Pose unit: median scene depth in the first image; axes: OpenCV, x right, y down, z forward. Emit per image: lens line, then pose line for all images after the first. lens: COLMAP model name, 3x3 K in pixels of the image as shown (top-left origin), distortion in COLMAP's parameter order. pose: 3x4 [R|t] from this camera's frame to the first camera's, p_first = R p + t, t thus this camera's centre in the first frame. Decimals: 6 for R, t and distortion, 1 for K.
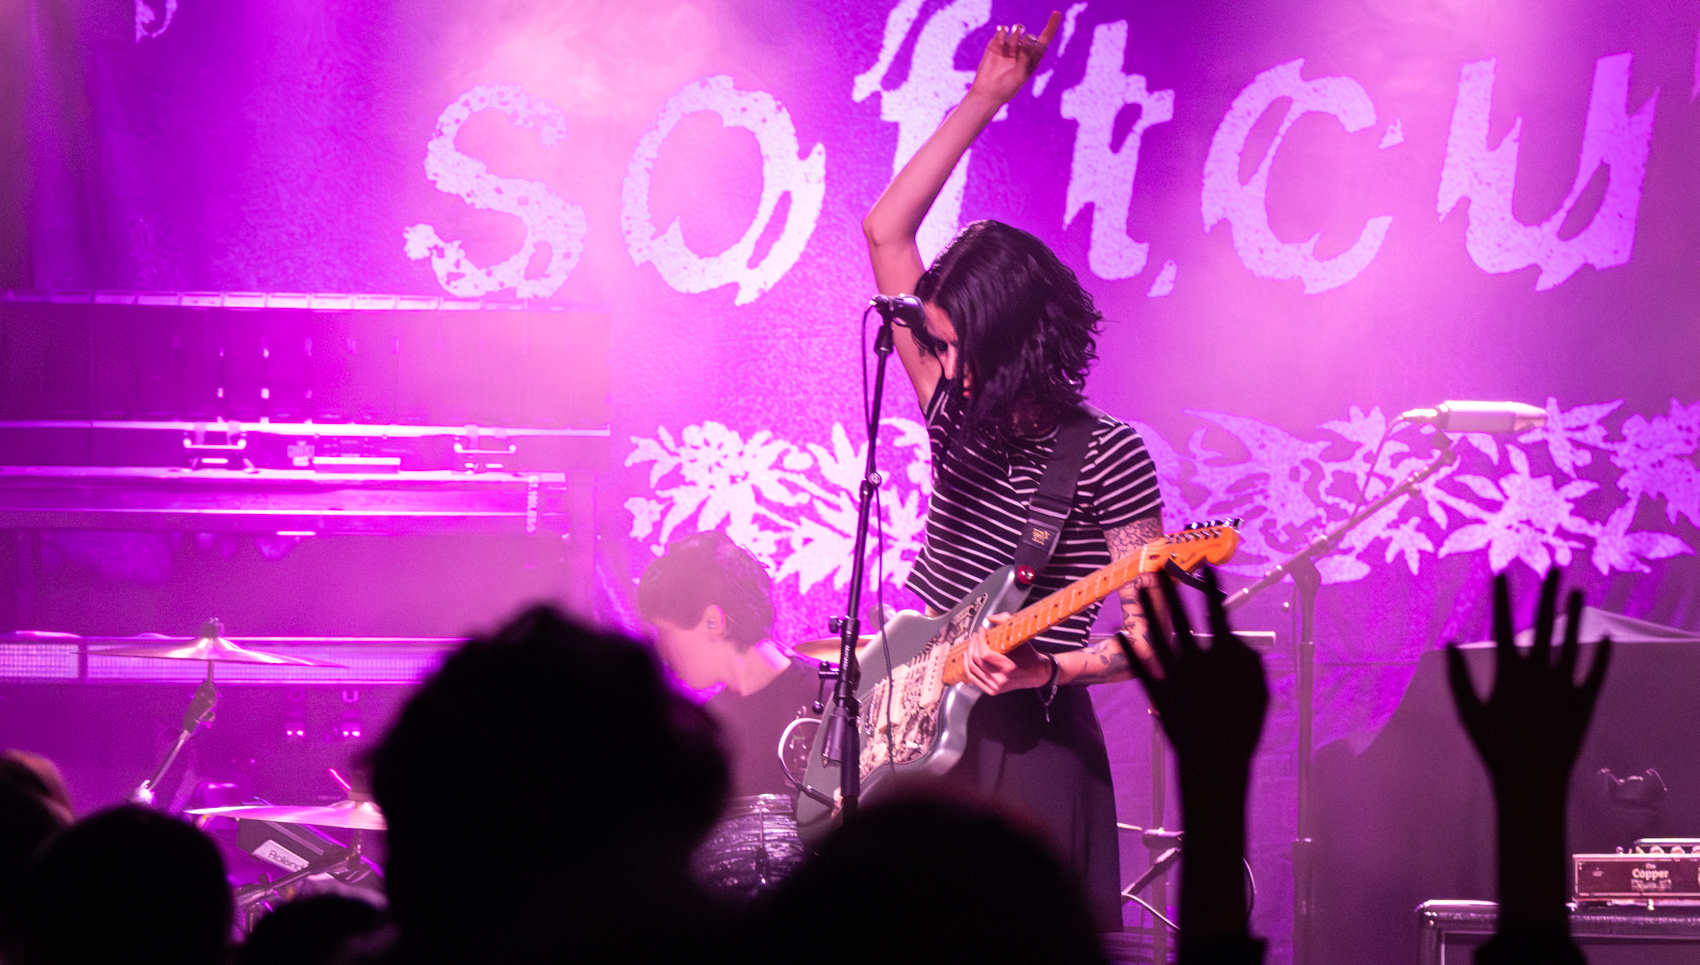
lens RADIAL K [[7199.5, 0, 736.0], [0, 7199.5, 359.6], [0, 0, 1]] dist [0.164939, 0.000000]
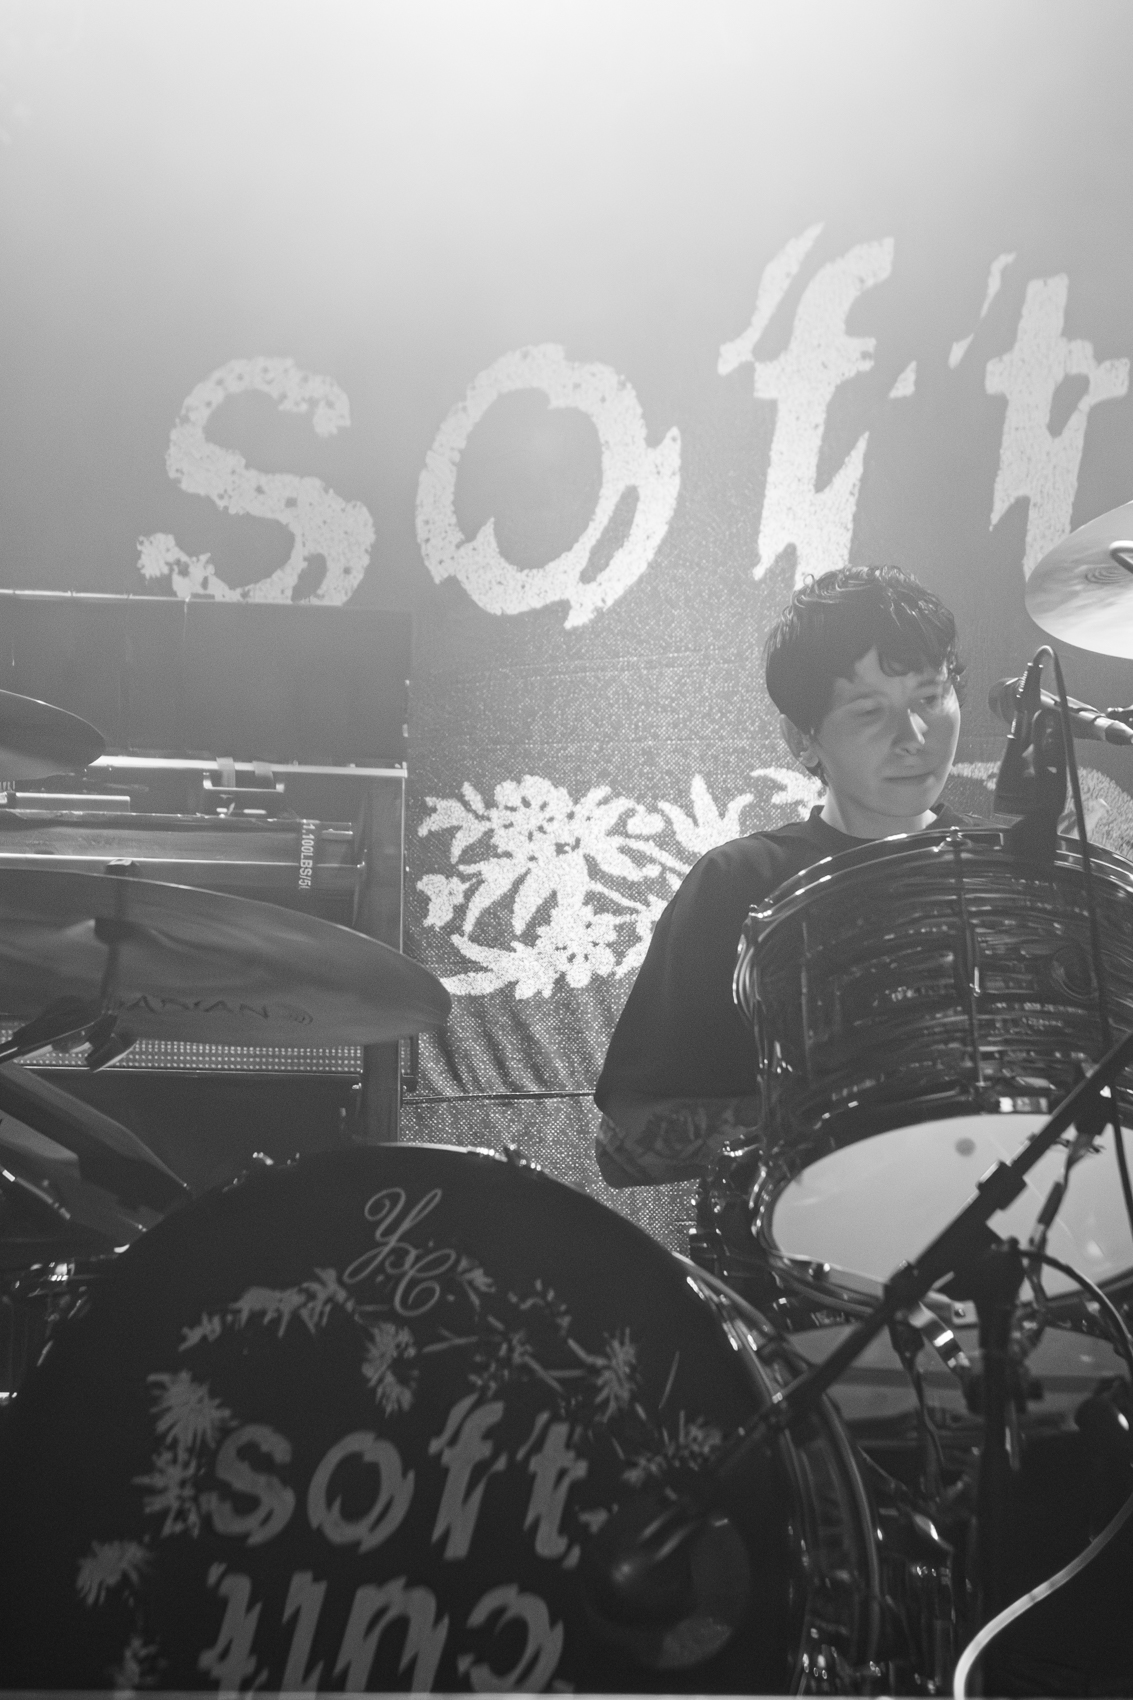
lens RADIAL K [[4223.1, 0, 586.1], [0, 4223.1, 914.3], [0, 0, 1]] dist [-0.035066, 0.000000]
pose [[0.996305, 0.018924, 0.083771, -0.035541], [-0.008679, 0.992612, -0.121018, 0.078596], [-0.085442, 0.119844, 0.989109, 0.552786]]
